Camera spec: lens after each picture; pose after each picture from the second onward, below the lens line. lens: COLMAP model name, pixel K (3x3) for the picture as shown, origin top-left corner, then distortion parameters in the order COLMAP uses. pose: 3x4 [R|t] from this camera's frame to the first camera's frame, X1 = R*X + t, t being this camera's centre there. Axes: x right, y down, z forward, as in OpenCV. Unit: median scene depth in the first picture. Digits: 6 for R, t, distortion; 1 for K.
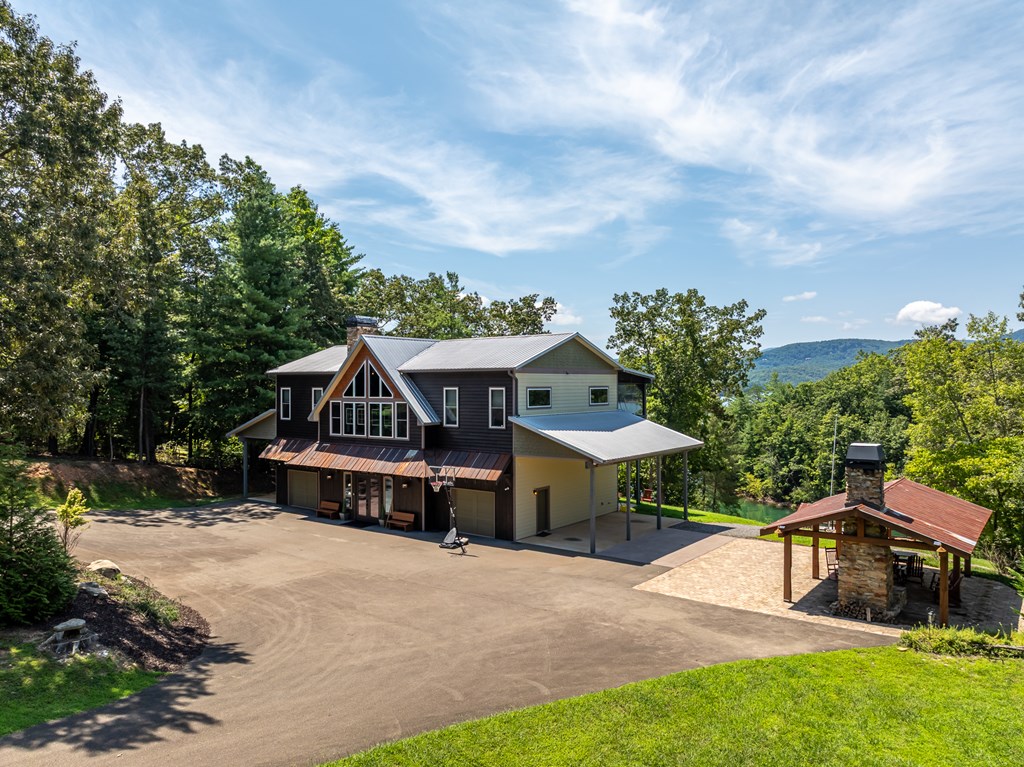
lens RADIAL K [[731.3, 0, 511.4], [0, 731.3, 376.1], [0, 0, 1]] dist [-0.040901, 0.006619]
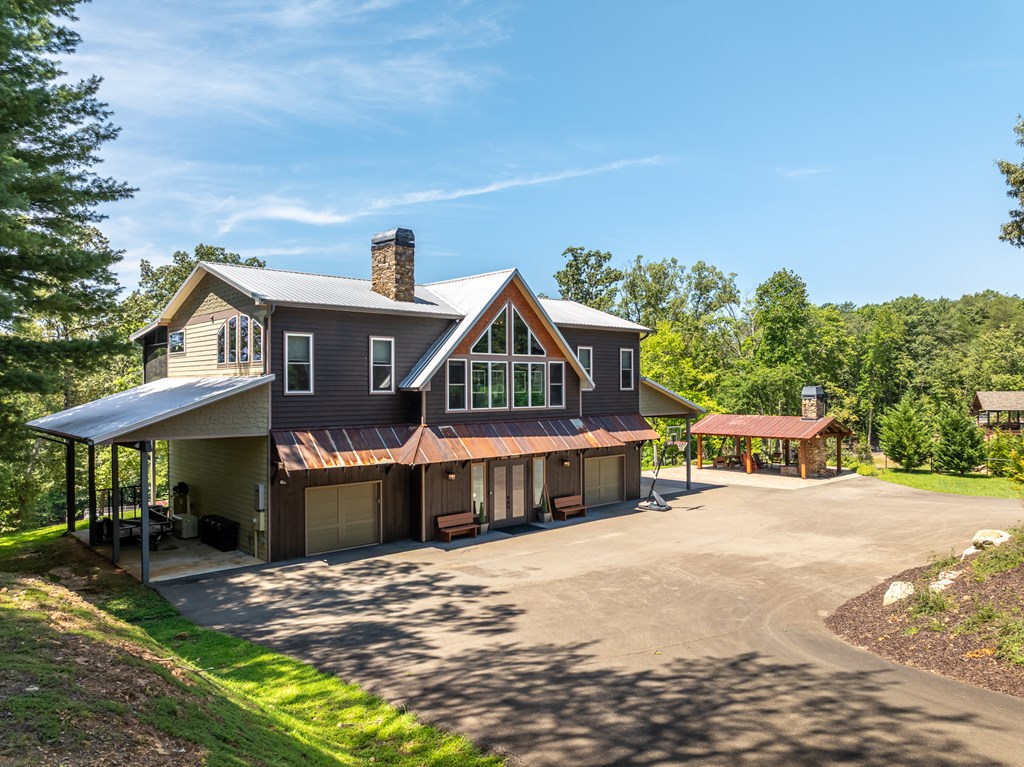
lens RADIAL K [[731.3, 0, 511.4], [0, 731.3, 376.1], [0, 0, 1]] dist [-0.040901, 0.006619]
pose [[0.185122, 0.014365, 0.982611, -1.278844], [-0.007157, 0.999886, -0.013270, 0.083990], [-0.982690, -0.004576, 0.185203, 1.211269]]
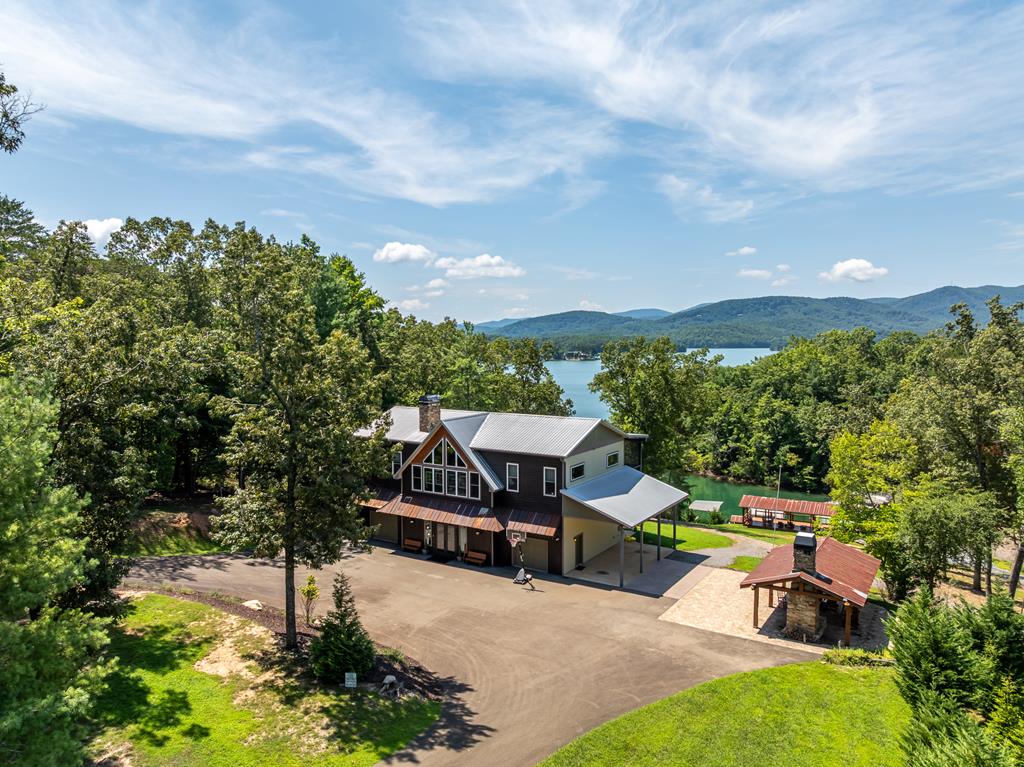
lens RADIAL K [[727.0, 0, 504.4], [0, 727.0, 367.9], [0, 0, 1]] dist [-0.045444, -0.009459]
pose [[0.997193, -0.002838, 0.074827, -0.262720], [-0.001274, 0.998494, 0.054849, -0.314264], [-0.074870, -0.054791, 0.995687, -0.463628]]
